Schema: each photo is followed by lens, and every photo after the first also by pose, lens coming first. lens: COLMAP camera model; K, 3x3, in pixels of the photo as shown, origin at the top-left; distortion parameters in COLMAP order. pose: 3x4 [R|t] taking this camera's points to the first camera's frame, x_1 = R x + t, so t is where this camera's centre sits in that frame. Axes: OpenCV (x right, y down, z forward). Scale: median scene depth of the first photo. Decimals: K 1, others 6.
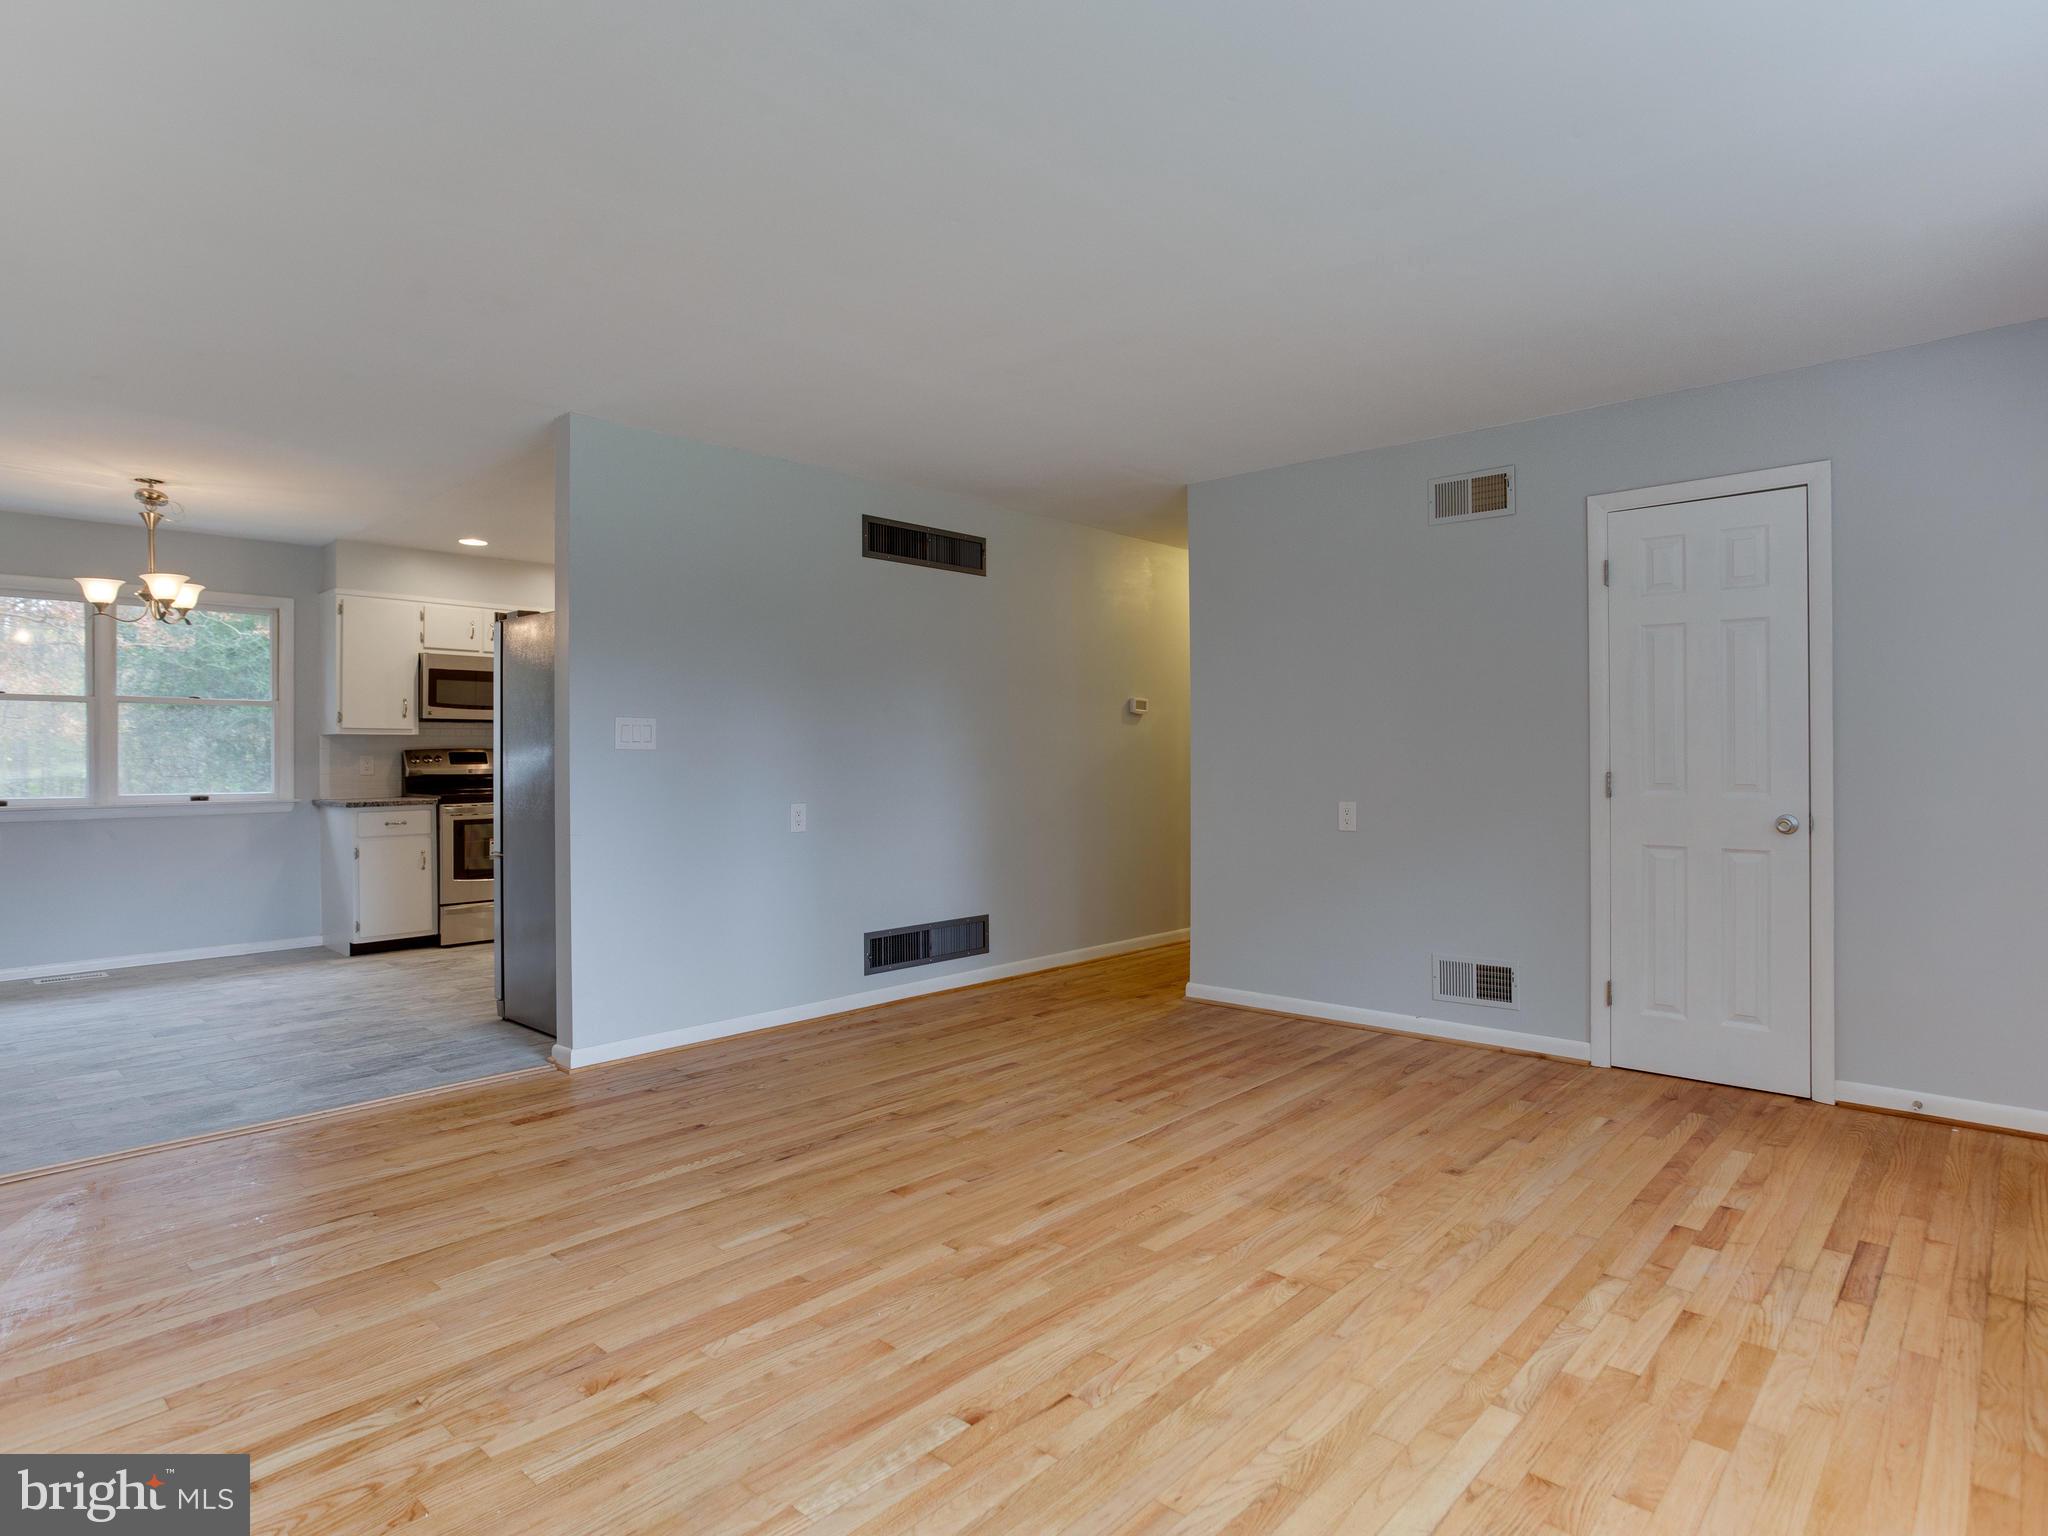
lens RADIAL K [[1135.8, 0, 1038.4], [0, 1135.8, 740.0], [0, 0, 1]] dist [-0.042816, 0.025967]
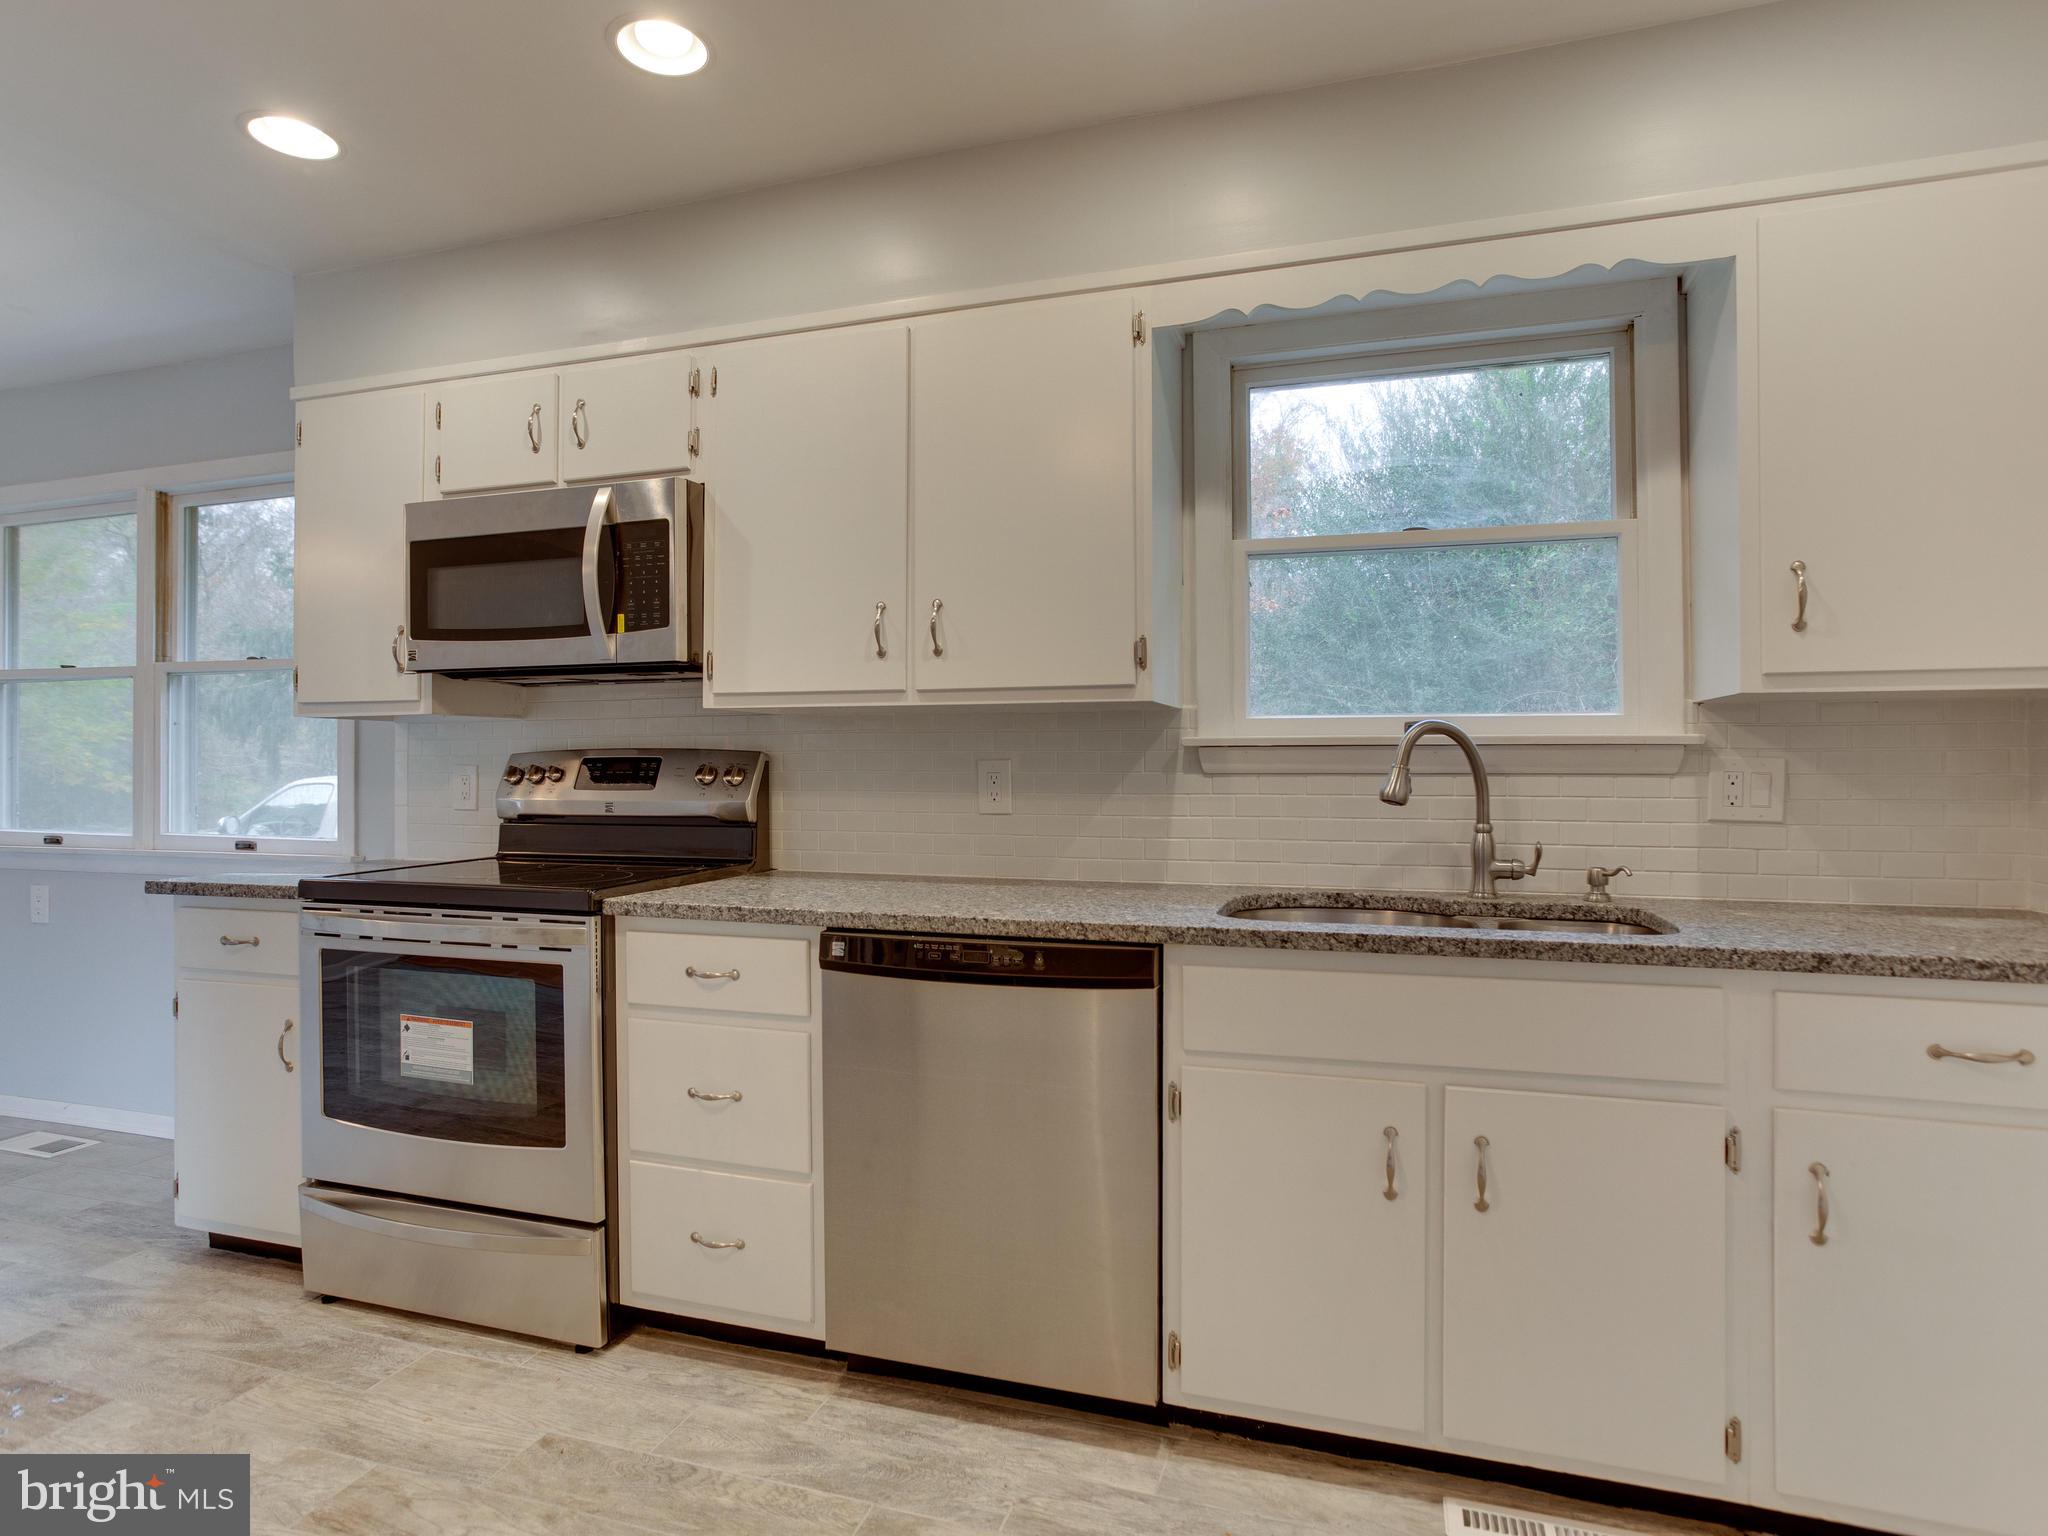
lens RADIAL K [[1069.9, 0, 1042.8], [0, 1069.9, 773.0], [0, 0, 1]] dist [-0.006548, 0.000232]
pose [[0.400832, 0.007541, -0.916120, -0.123027], [0.006531, 0.999917, 0.011088, 0.013751], [0.916128, -0.010427, 0.400750, 1.085312]]
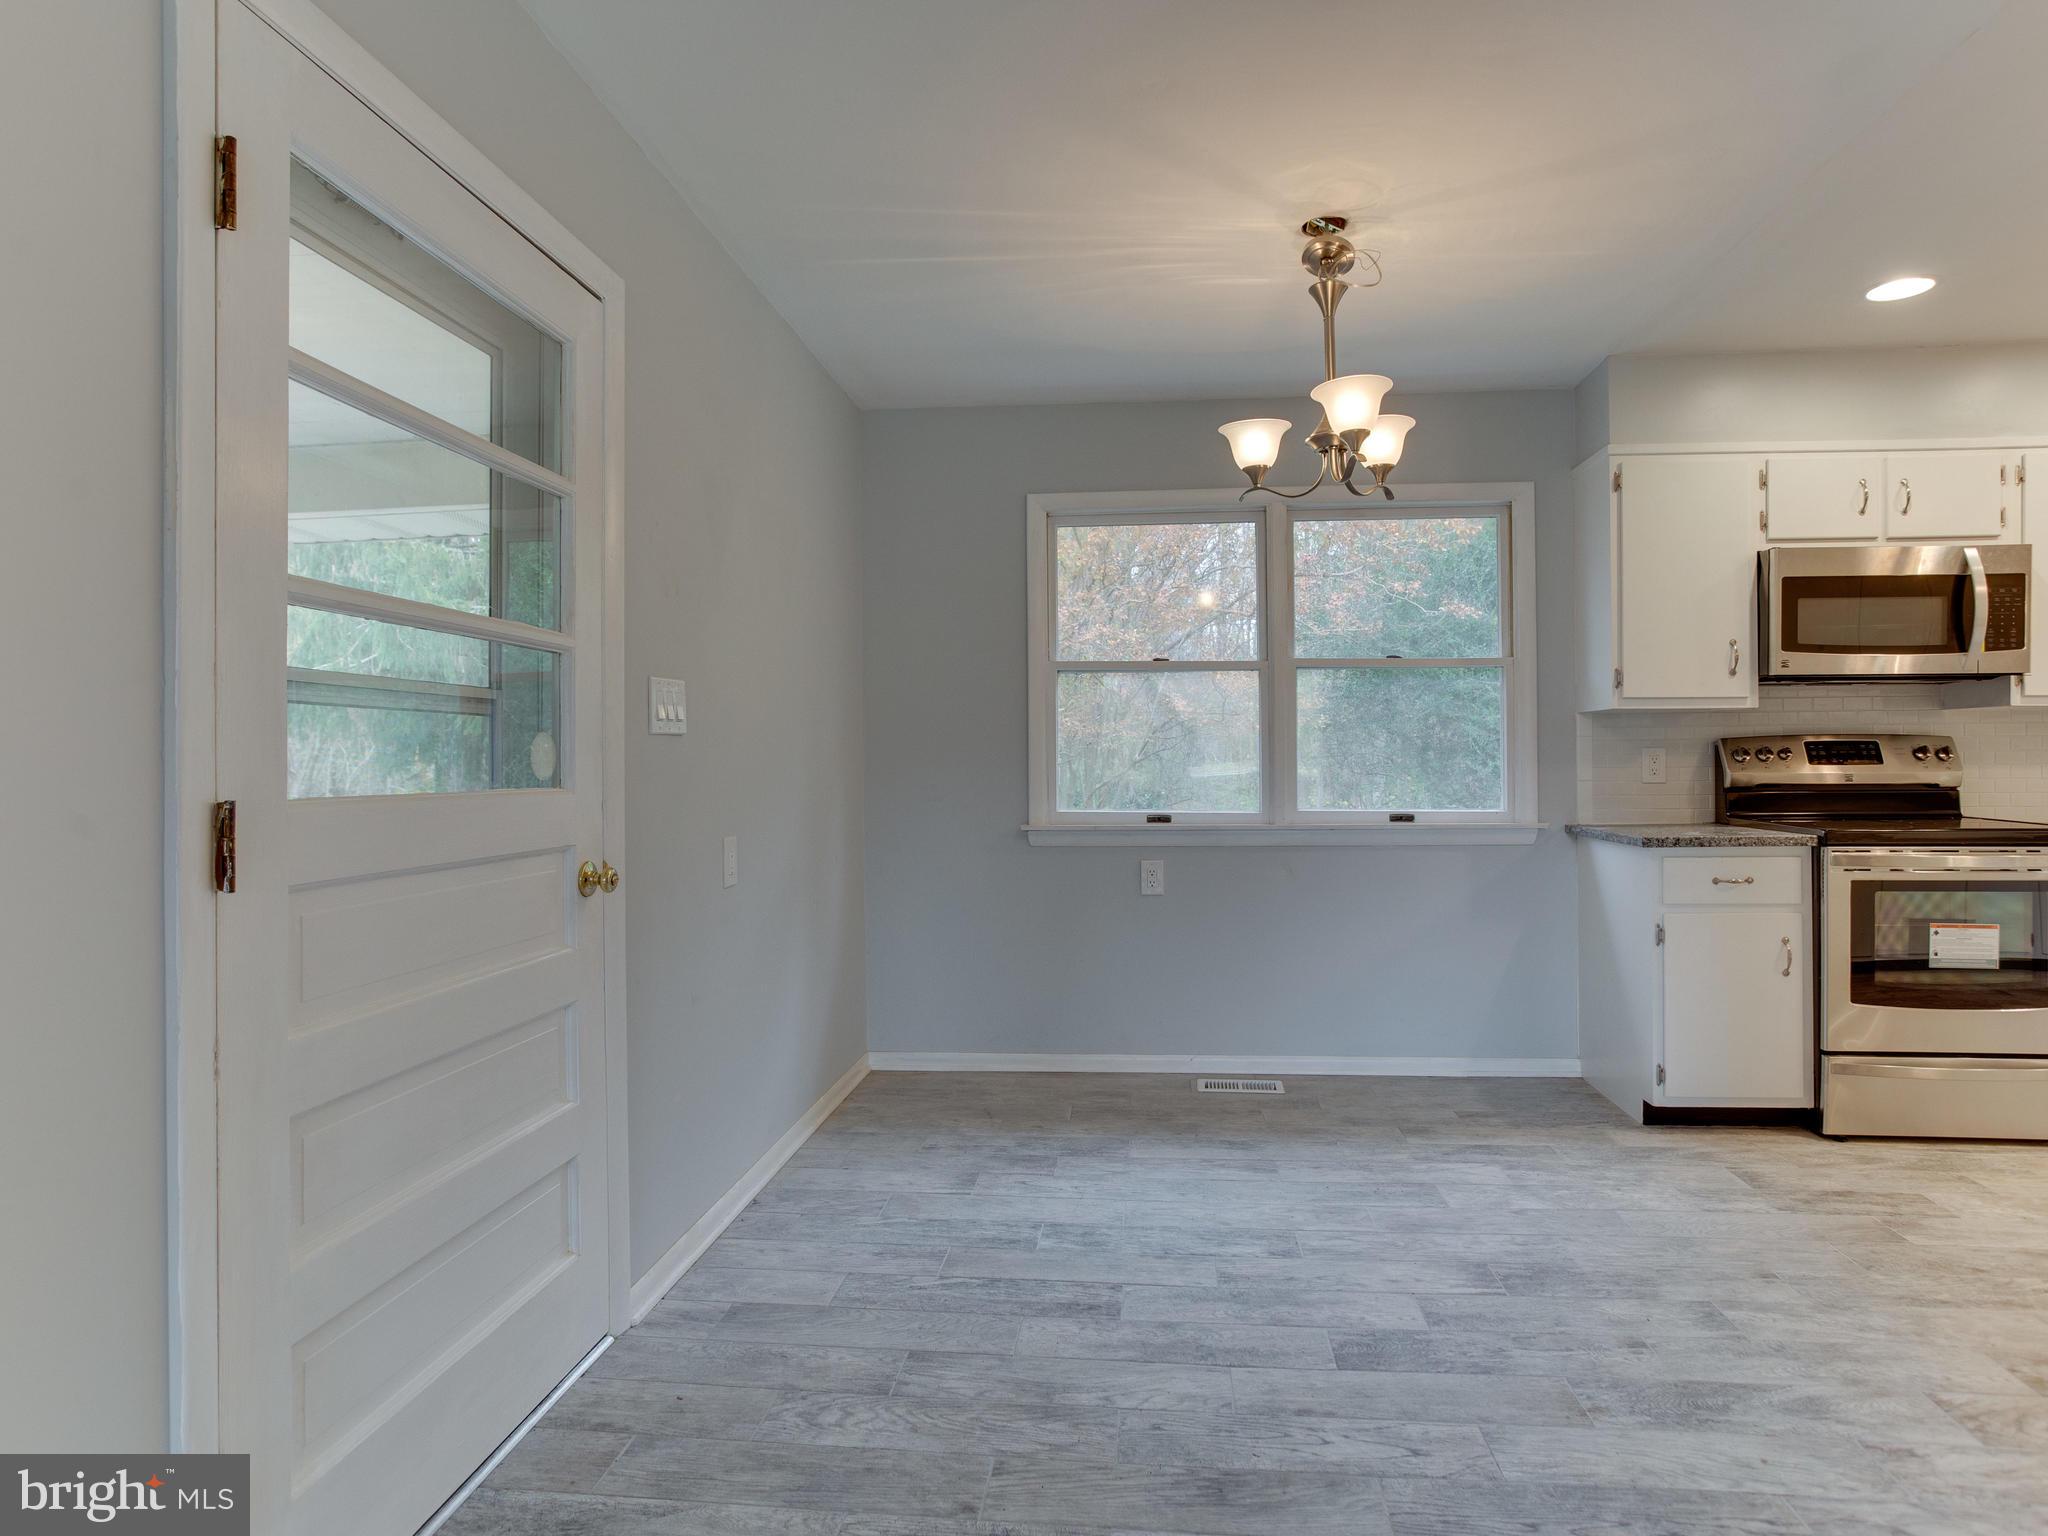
lens RADIAL K [[1135.8, 0, 1038.1], [0, 1135.8, 763.1], [0, 0, 1]] dist [-0.042816, 0.025967]
pose [[0.591105, 0.003045, -0.806589, -0.343051], [0.009552, 0.999896, 0.010775, 0.012534], [0.806538, -0.014073, 0.591015, 0.440110]]
